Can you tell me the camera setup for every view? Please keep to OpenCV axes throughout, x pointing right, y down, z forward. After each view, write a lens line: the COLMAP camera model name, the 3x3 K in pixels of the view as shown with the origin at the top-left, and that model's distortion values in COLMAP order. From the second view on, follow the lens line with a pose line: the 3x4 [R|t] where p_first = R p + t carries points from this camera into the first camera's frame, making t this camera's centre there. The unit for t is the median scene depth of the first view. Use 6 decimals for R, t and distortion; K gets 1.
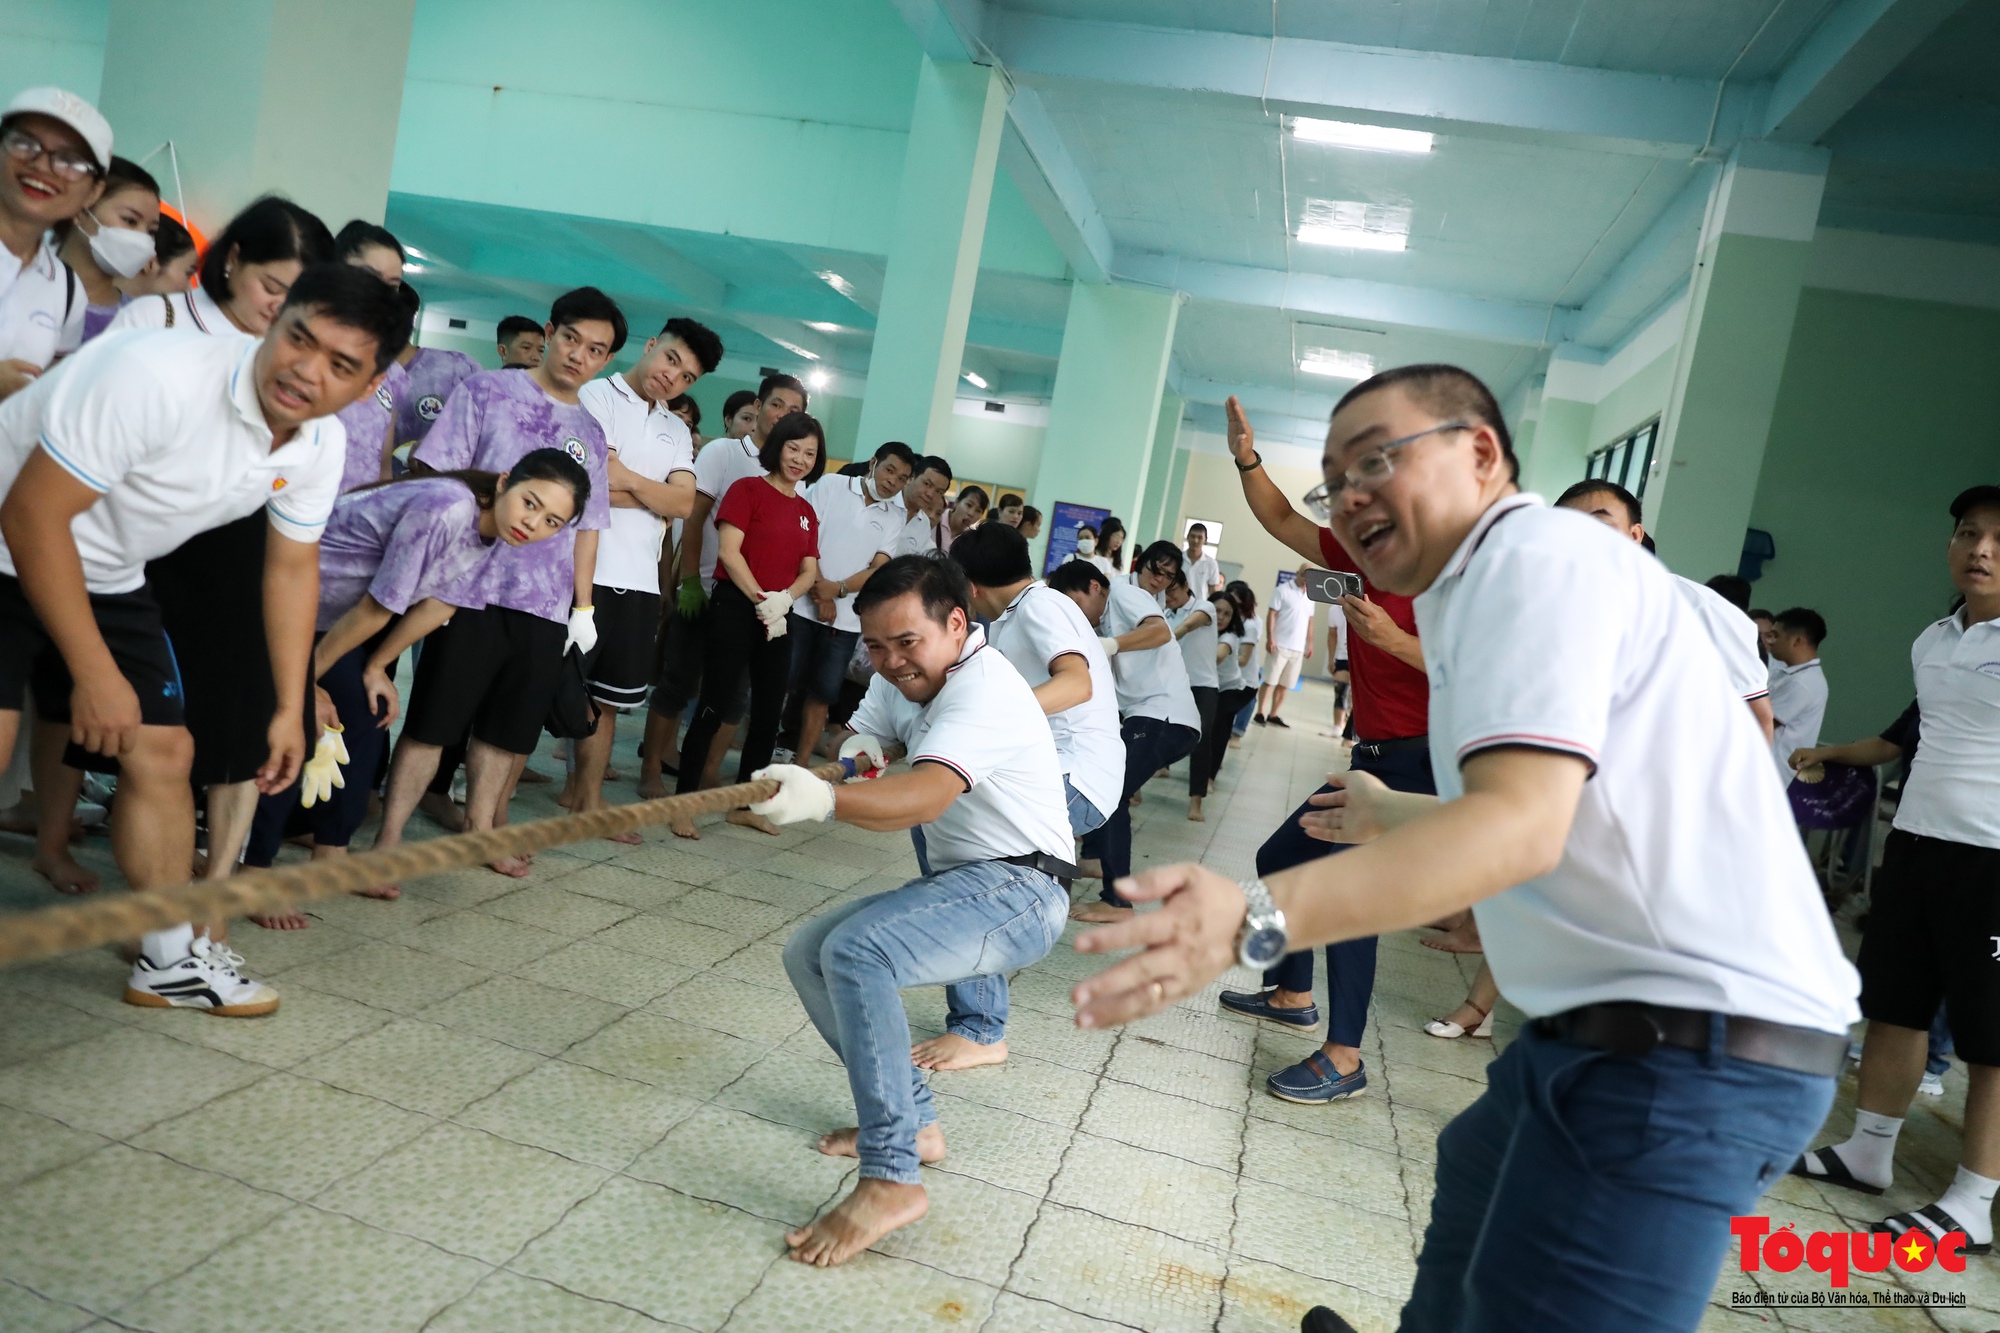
lens RADIAL K [[1306.5, 0, 1007.3], [0, 1306.5, 667.7], [0, 0, 1]] dist [0.005690, -0.001730]
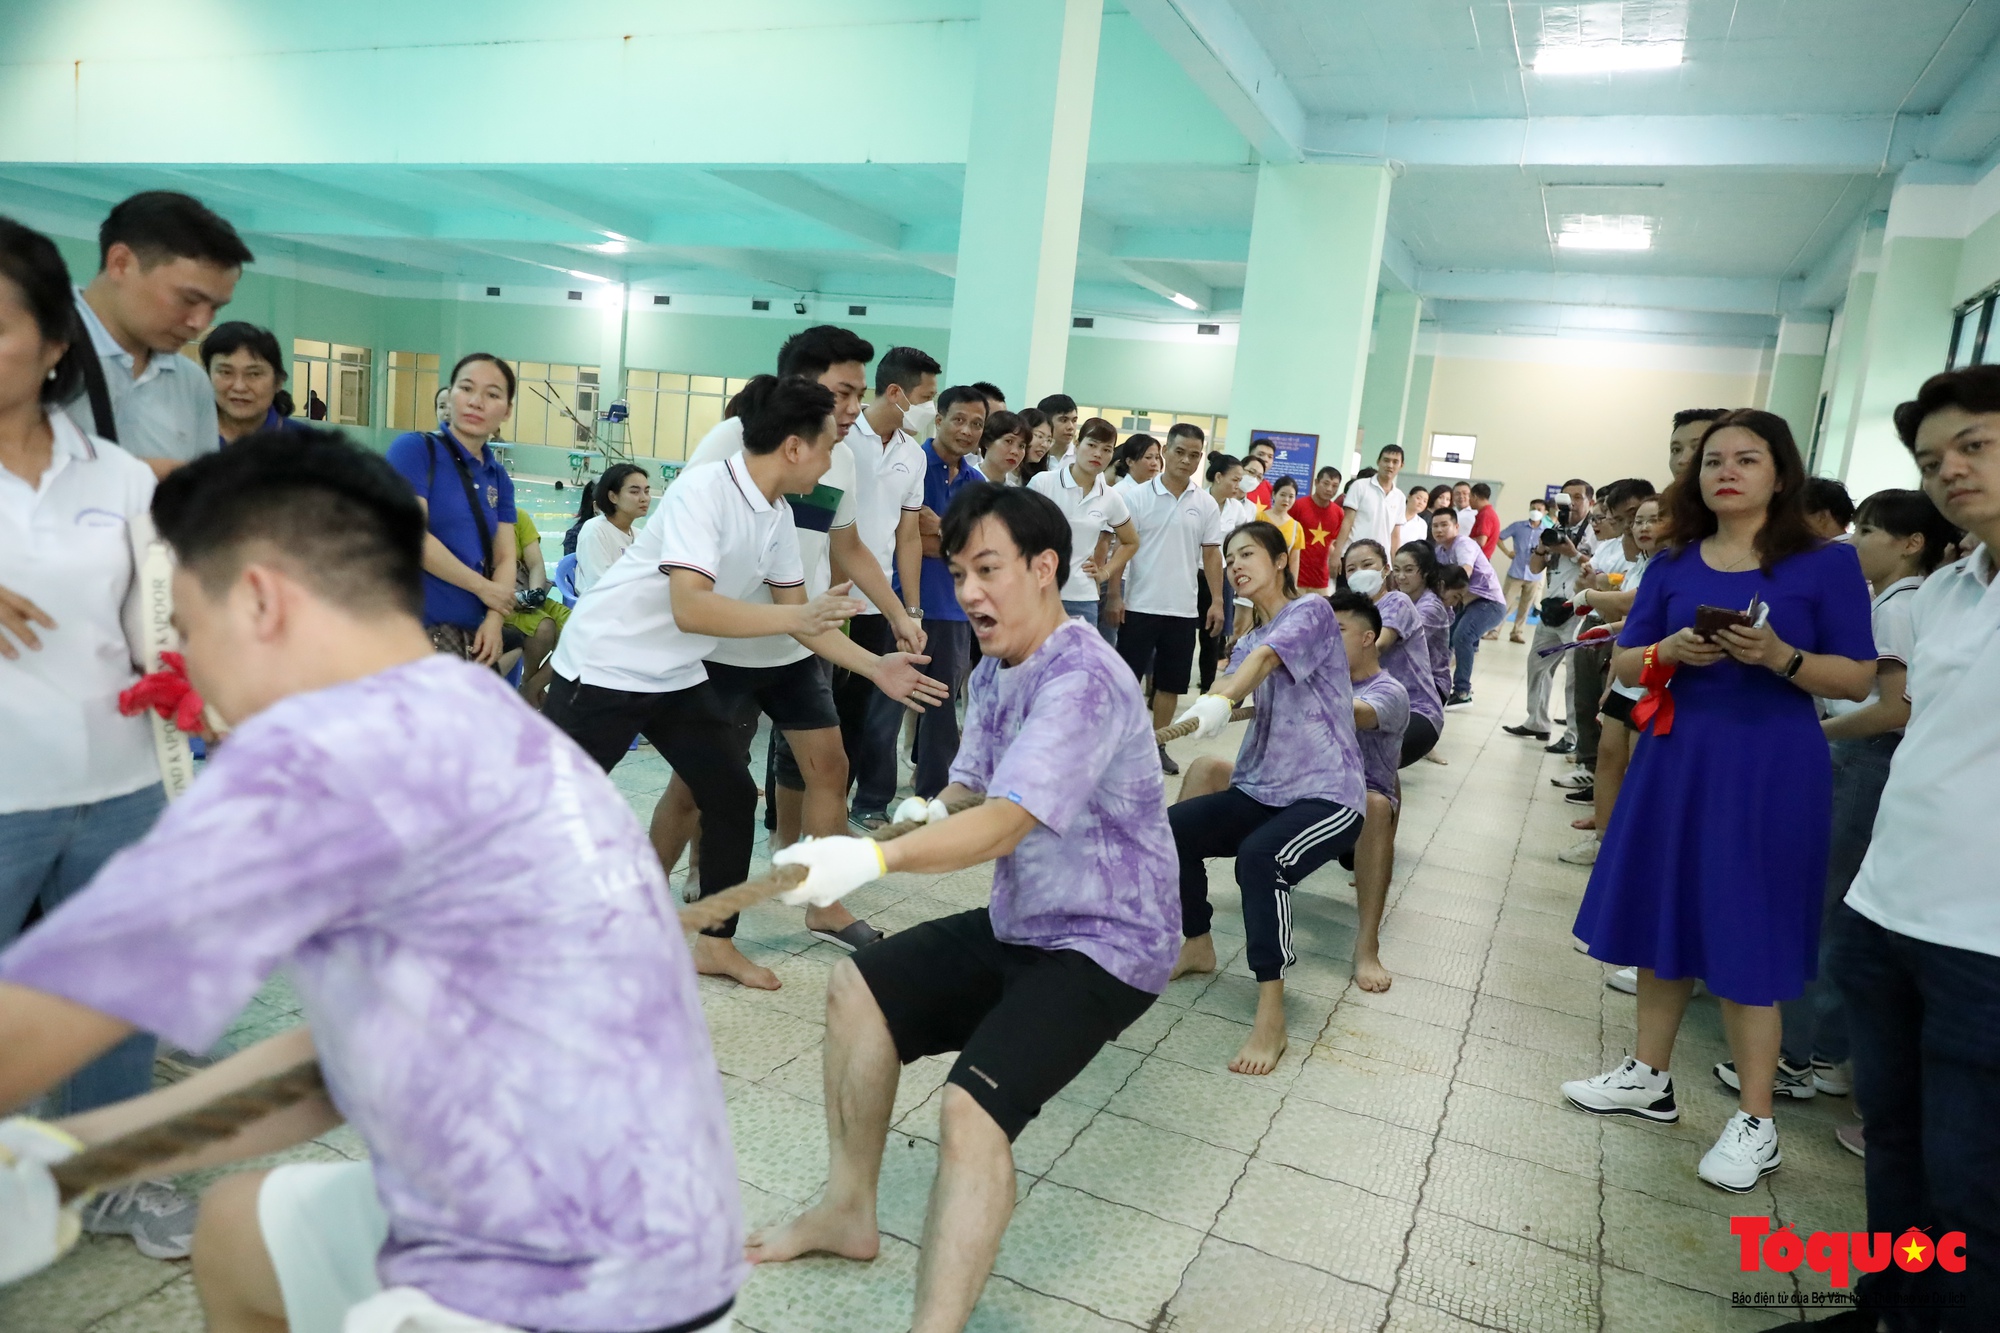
lens RADIAL K [[1306.5, 0, 990.1], [0, 1306.5, 670.8], [0, 0, 1]] dist [0.005690, -0.001730]
pose [[0.976804, -0.047028, -0.208906, 0.044734], [0.056766, 0.997551, 0.040863, -0.014269], [0.206473, -0.051774, 0.977082, 0.128005]]
